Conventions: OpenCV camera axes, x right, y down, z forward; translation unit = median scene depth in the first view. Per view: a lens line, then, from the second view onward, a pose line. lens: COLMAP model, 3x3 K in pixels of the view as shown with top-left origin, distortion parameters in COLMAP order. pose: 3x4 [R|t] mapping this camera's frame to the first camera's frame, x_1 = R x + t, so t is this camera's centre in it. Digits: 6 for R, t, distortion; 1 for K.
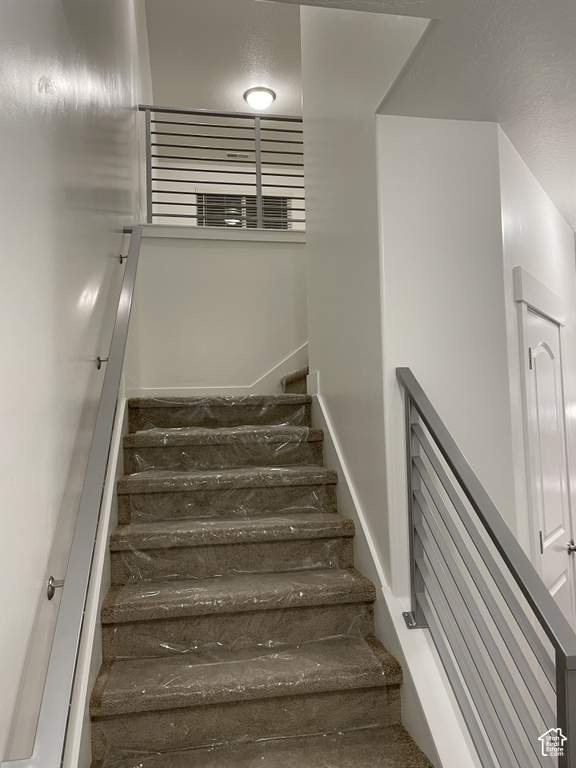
lens RADIAL K [[578.7, 0, 288.0], [0, 578.7, 383.3], [0, 0, 1]] dist [0.059719, -0.045510]
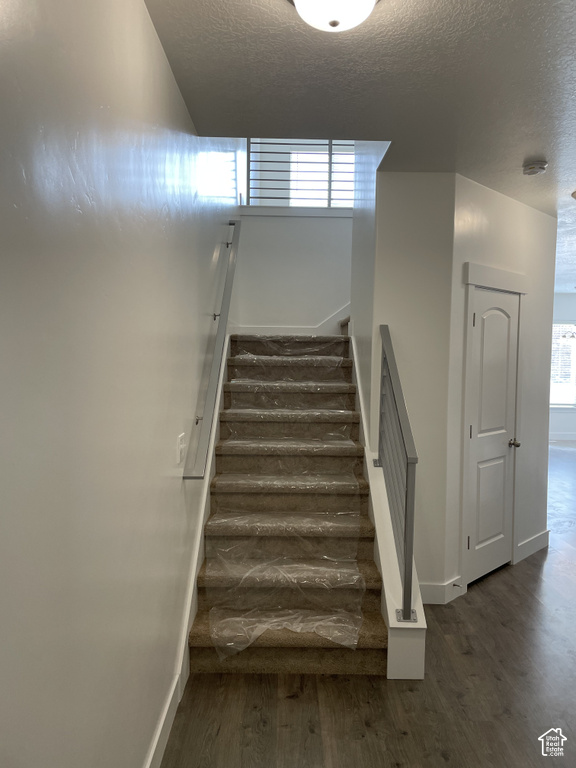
lens RADIAL K [[578.7, 0, 286.9], [0, 578.7, 380.4], [0, 0, 1]] dist [0.059719, -0.045510]
pose [[0.984439, 0.047959, -0.169056, 0.185388], [-0.027945, 0.992520, 0.118838, -0.052225], [0.173491, -0.112264, 0.978416, -0.661132]]
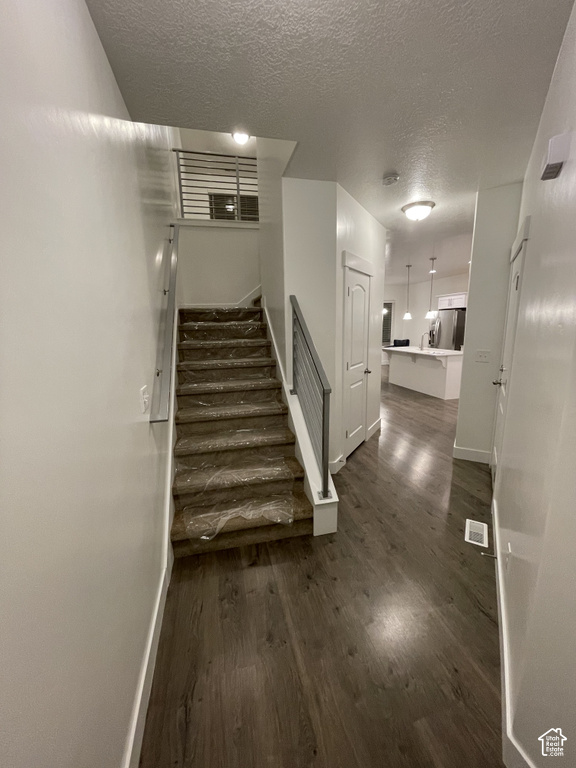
lens RADIAL K [[309.9, 0, 288.2], [0, 309.9, 386.9], [0, 0, 1]] dist [-0.006696, -0.000883]
pose [[0.998091, -0.011549, 0.060667, 0.084372], [-0.004643, 0.965545, 0.260194, 0.006104], [-0.061582, -0.259979, 0.963649, -0.308117]]
